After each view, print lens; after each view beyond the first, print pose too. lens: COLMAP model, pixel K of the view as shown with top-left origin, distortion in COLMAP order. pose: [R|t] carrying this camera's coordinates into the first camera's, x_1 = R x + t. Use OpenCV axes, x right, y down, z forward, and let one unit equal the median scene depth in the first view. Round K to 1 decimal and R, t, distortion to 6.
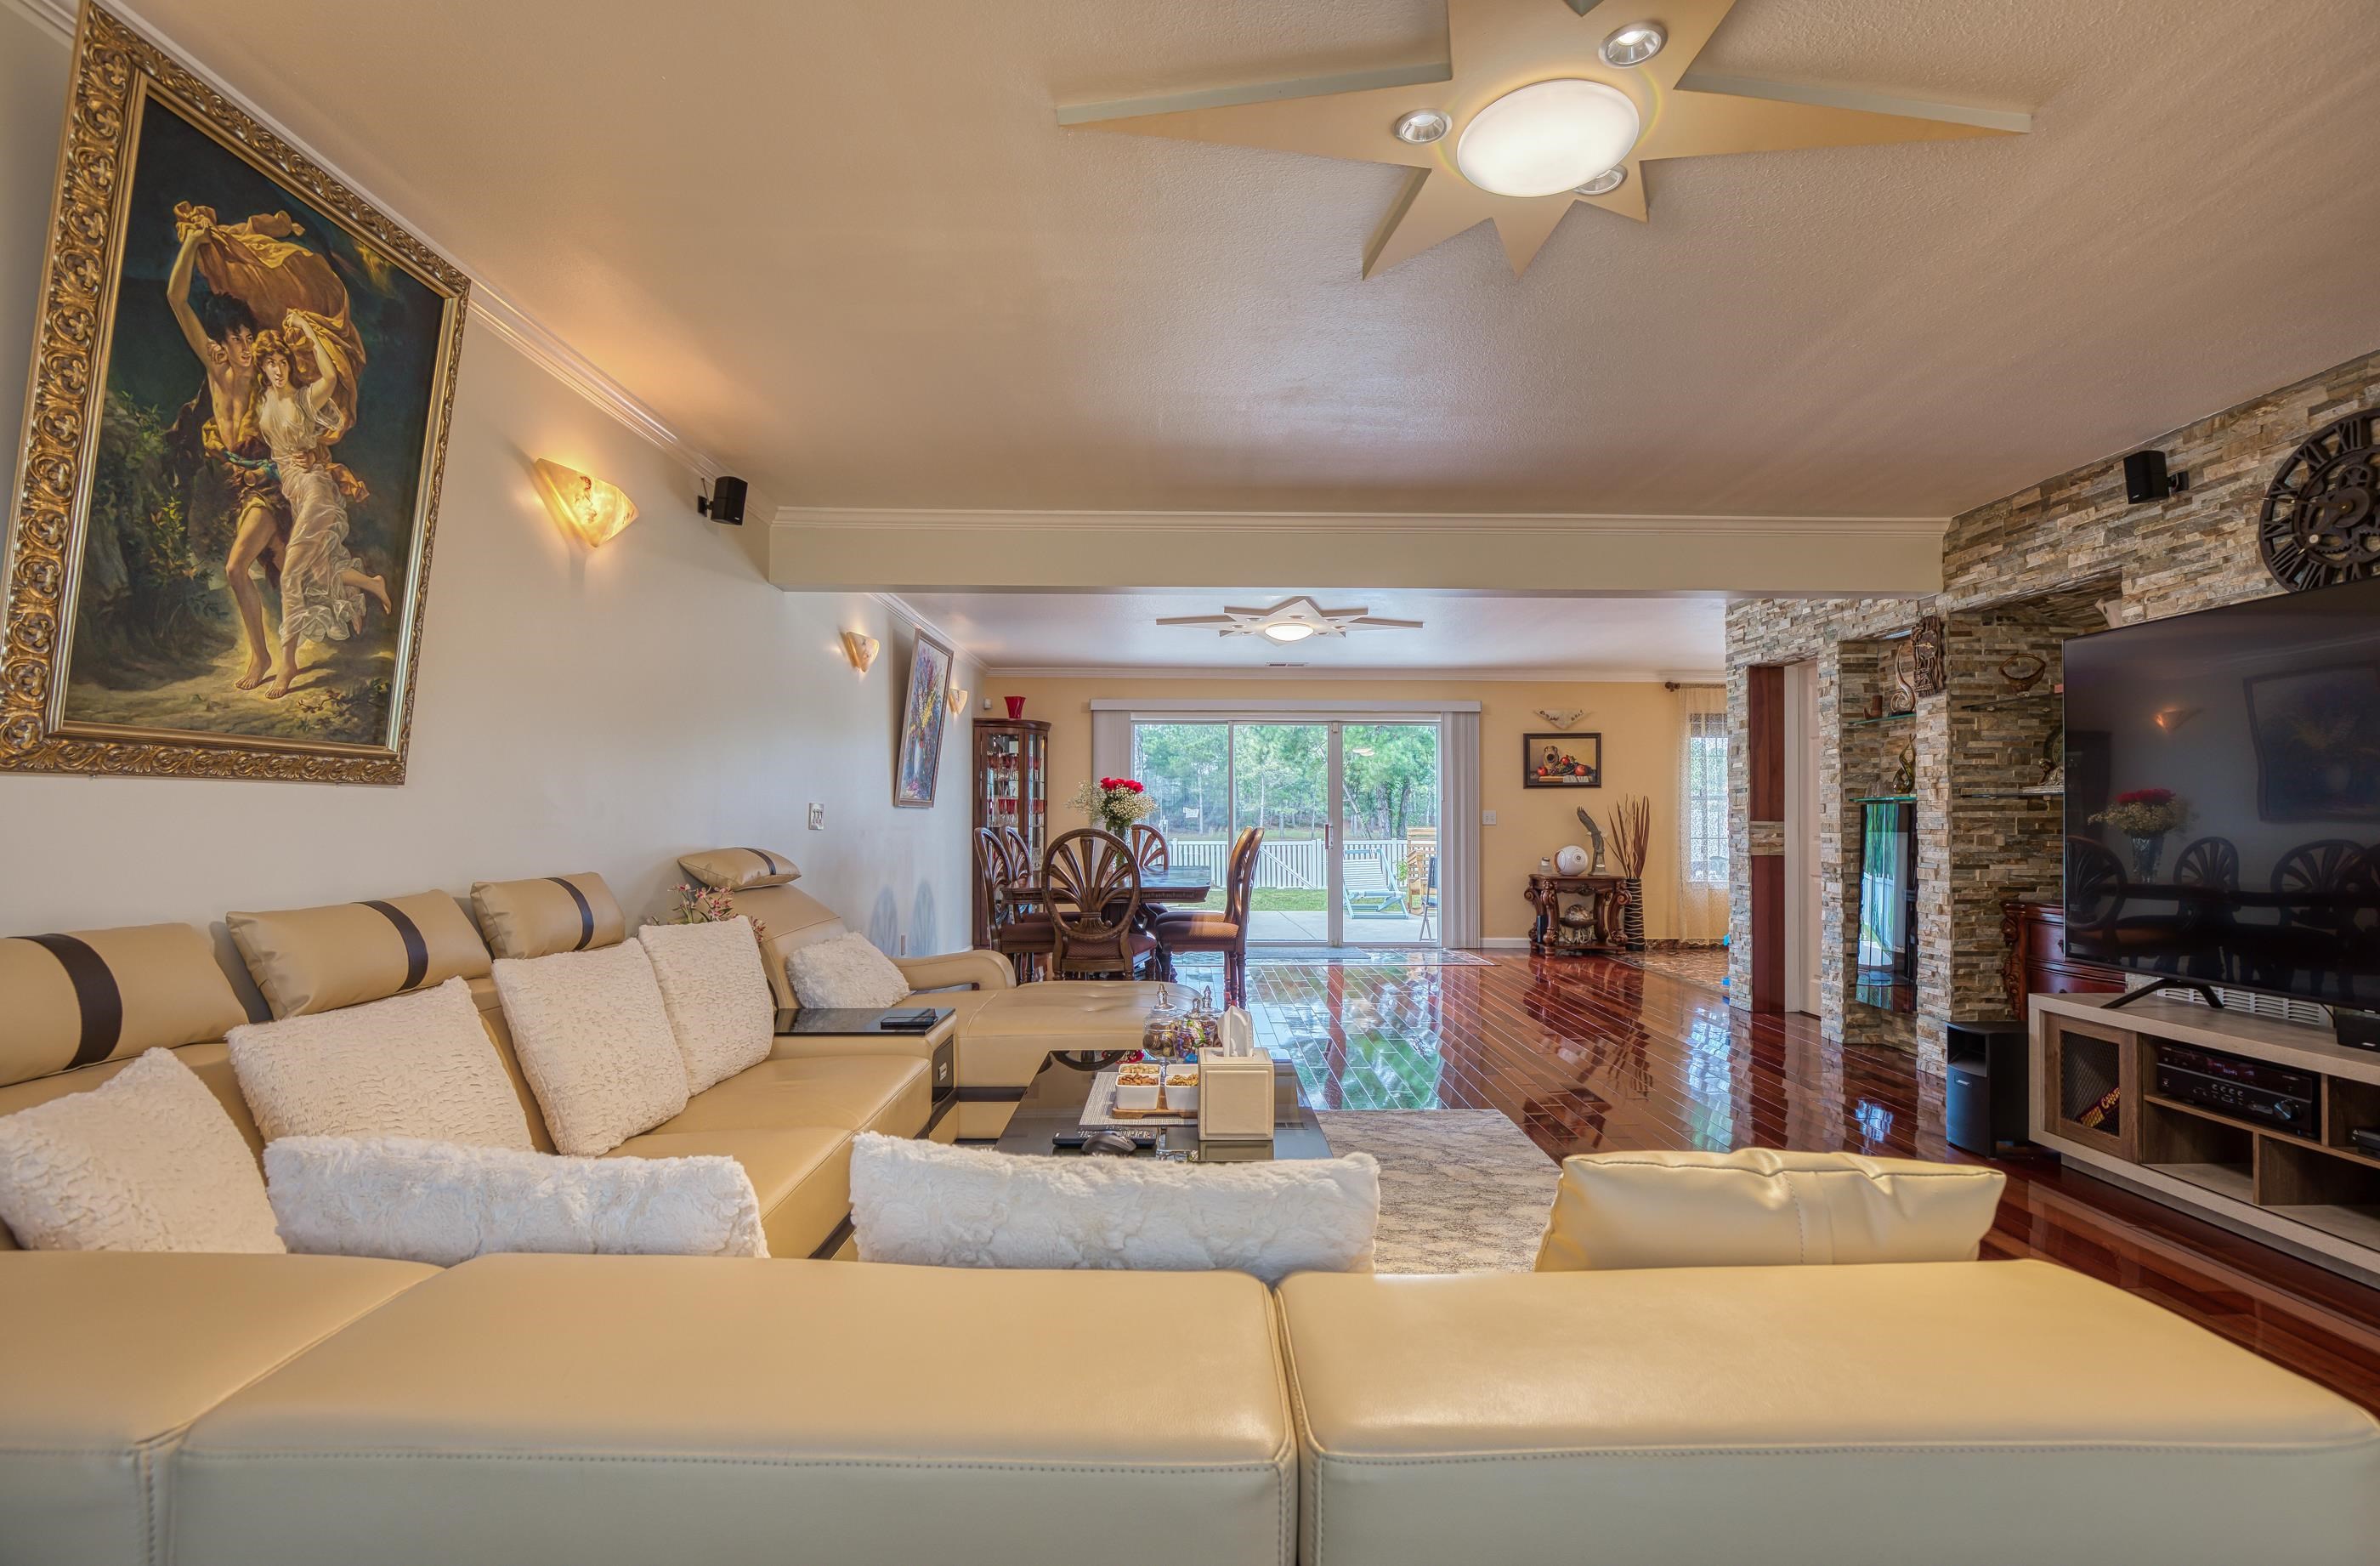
lens RADIAL K [[1082.4, 0, 1201.0], [0, 1082.4, 798.1], [0, 0, 1]] dist [-0.029115, 0.007384]
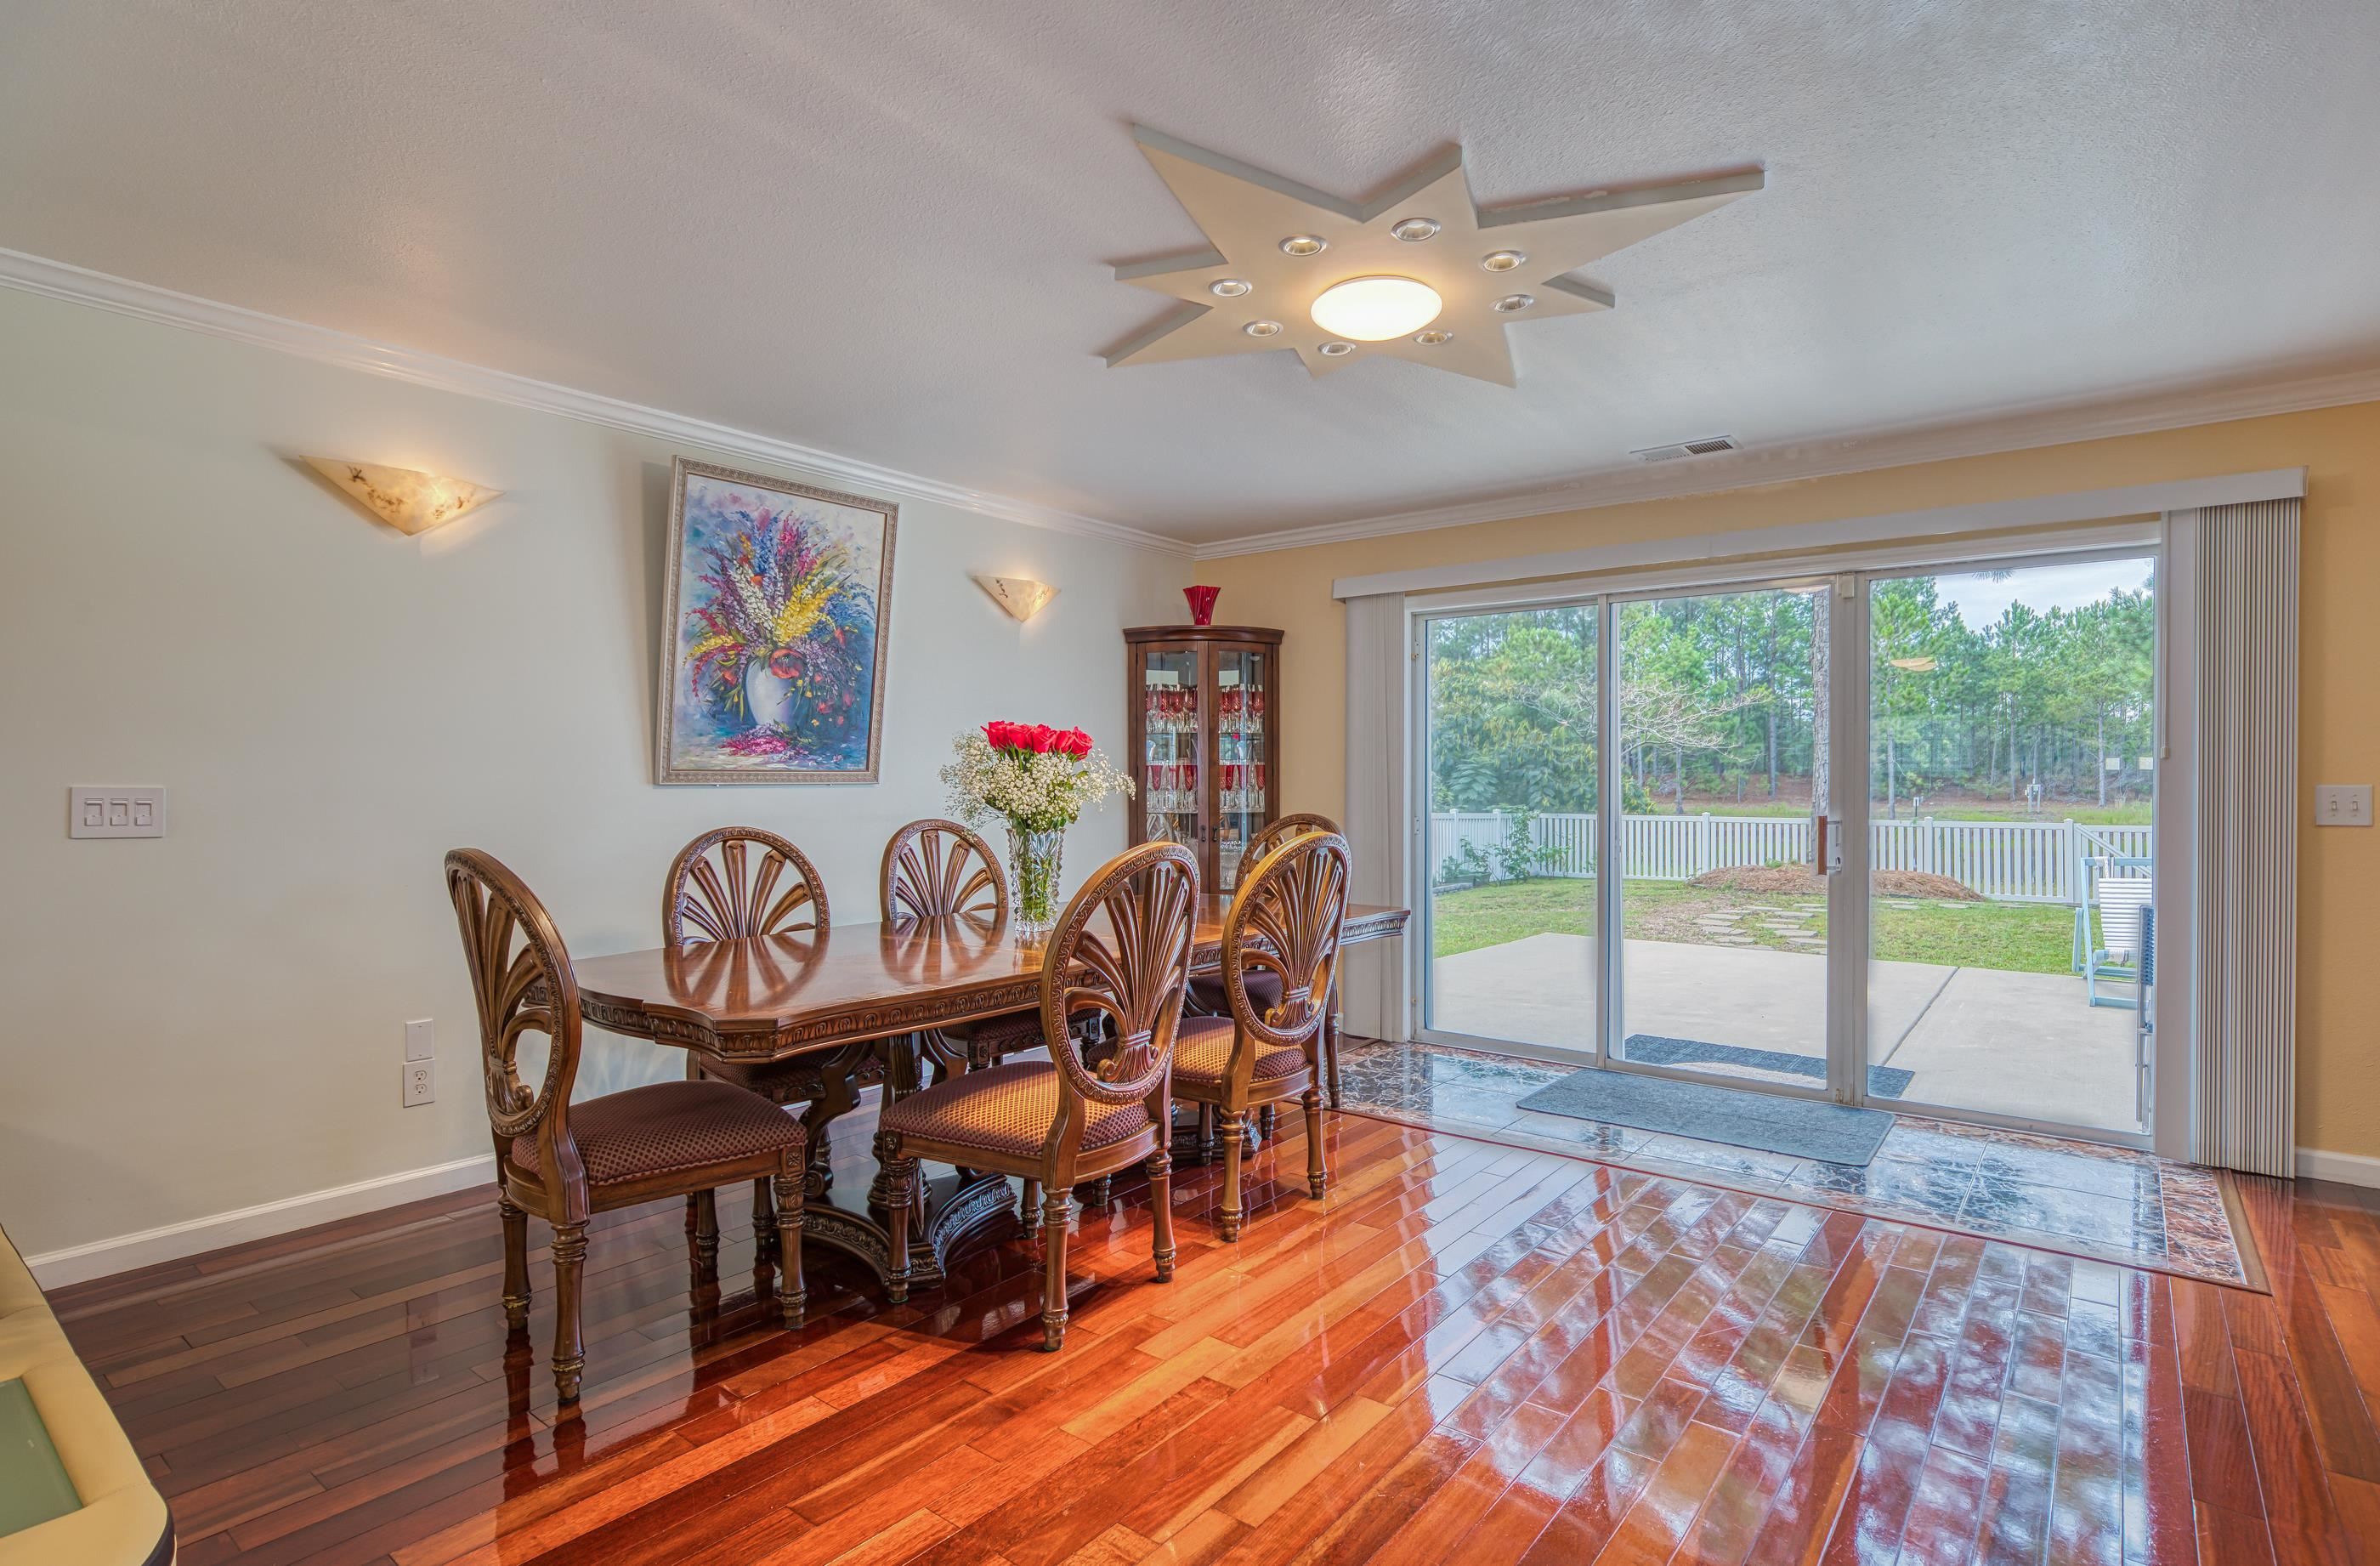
lens RADIAL K [[1193.8, 0, 1202.4], [0, 1193.8, 788.3], [0, 0, 1]] dist [-0.005503, -0.000588]
pose [[0.783800, 0.001816, -0.621010, 0.438885], [0.013395, 0.999714, 0.019829, 0.001559], [0.620869, -0.023861, 0.783551, 0.964525]]
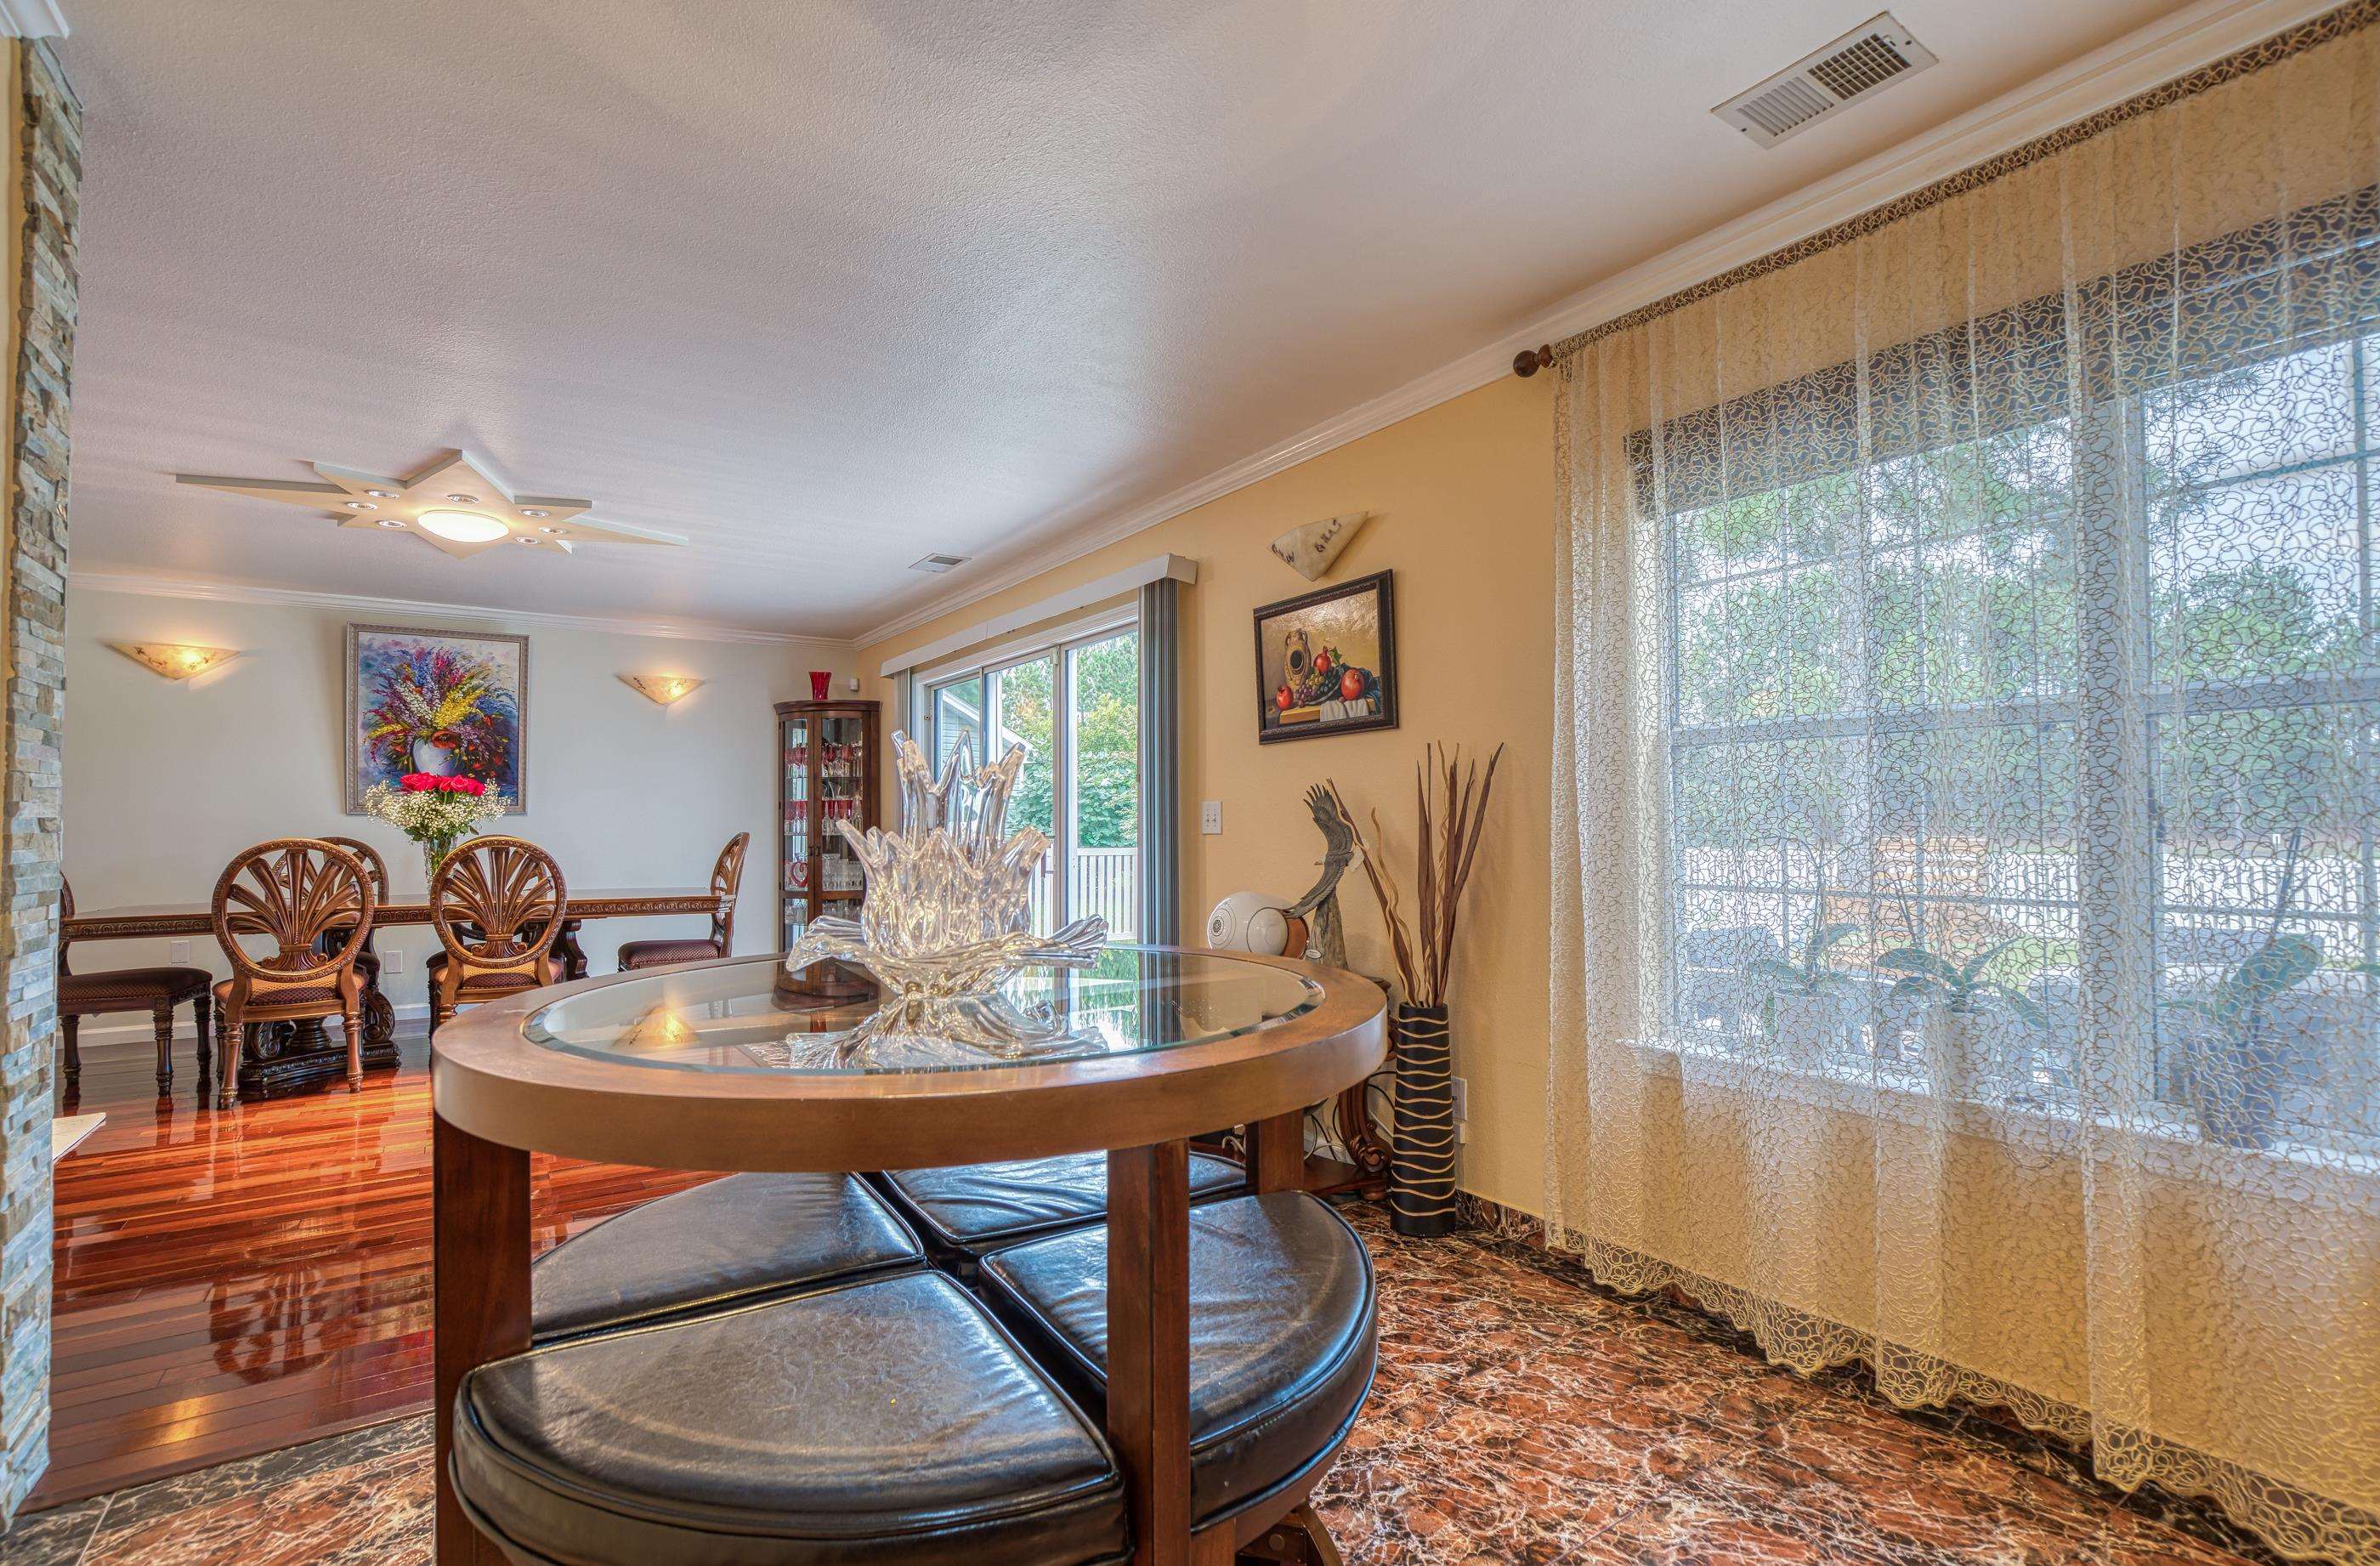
lens RADIAL K [[1082.4, 0, 1201.0], [0, 1082.4, 798.1], [0, 0, 1]] dist [-0.029115, 0.007384]
pose [[0.561378, -0.025397, -0.827169, 1.257799], [0.021416, 0.999640, -0.016158, 0.034613], [0.827282, -0.008644, 0.561720, 1.520804]]
